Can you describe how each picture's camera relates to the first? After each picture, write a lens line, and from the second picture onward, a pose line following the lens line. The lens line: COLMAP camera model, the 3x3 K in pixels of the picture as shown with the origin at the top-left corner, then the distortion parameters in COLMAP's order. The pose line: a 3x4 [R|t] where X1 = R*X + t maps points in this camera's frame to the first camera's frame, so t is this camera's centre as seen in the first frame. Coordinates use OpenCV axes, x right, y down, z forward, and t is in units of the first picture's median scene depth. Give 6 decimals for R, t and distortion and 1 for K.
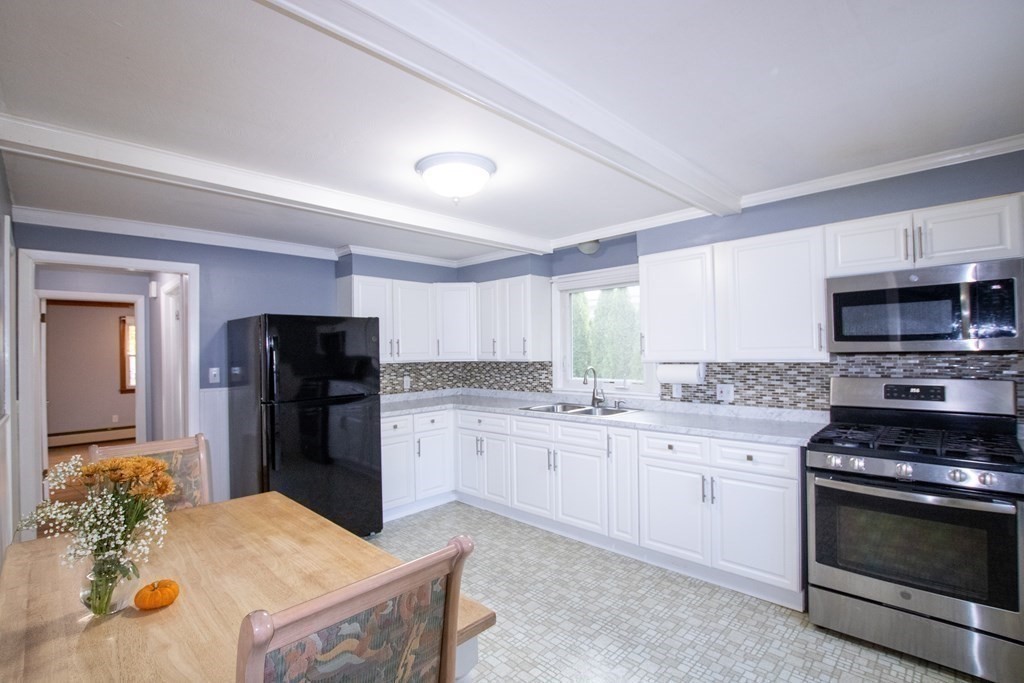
lens RADIAL K [[474.0, 0, 514.3], [0, 474.0, 346.2], [0, 0, 1]] dist [-0.030821, 0.003088]
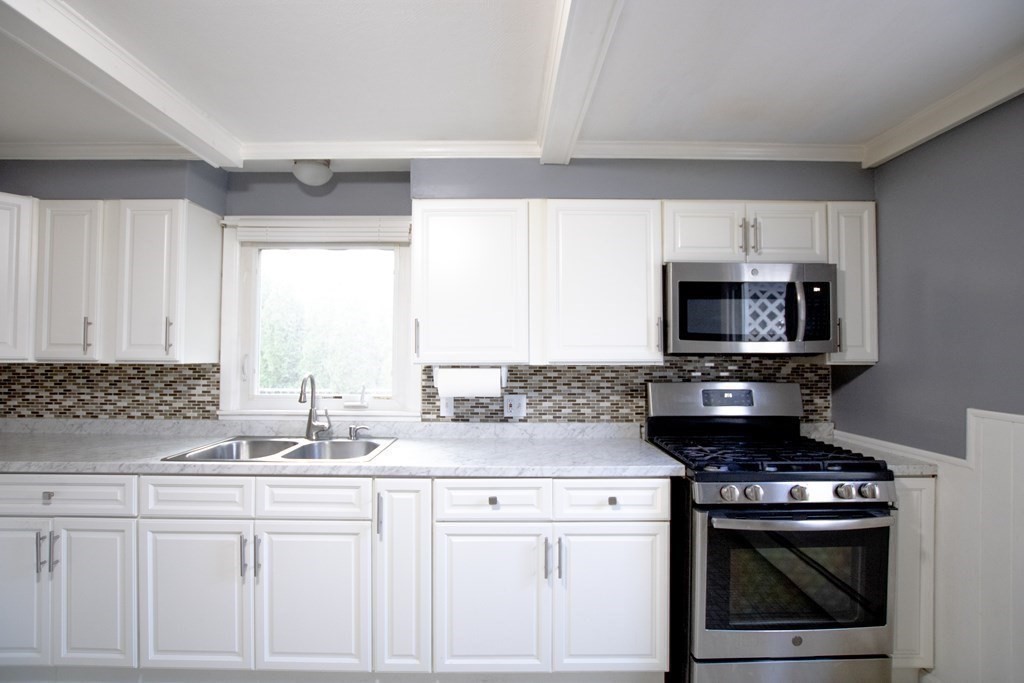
lens RADIAL K [[474.0, 0, 509.2], [0, 474.0, 343.3], [0, 0, 1]] dist [-0.030821, 0.003088]
pose [[0.716135, 0.032558, 0.697202, -0.083687], [-0.022463, 0.999469, -0.023601, 0.016942], [-0.697601, 0.001240, 0.716486, 0.465314]]
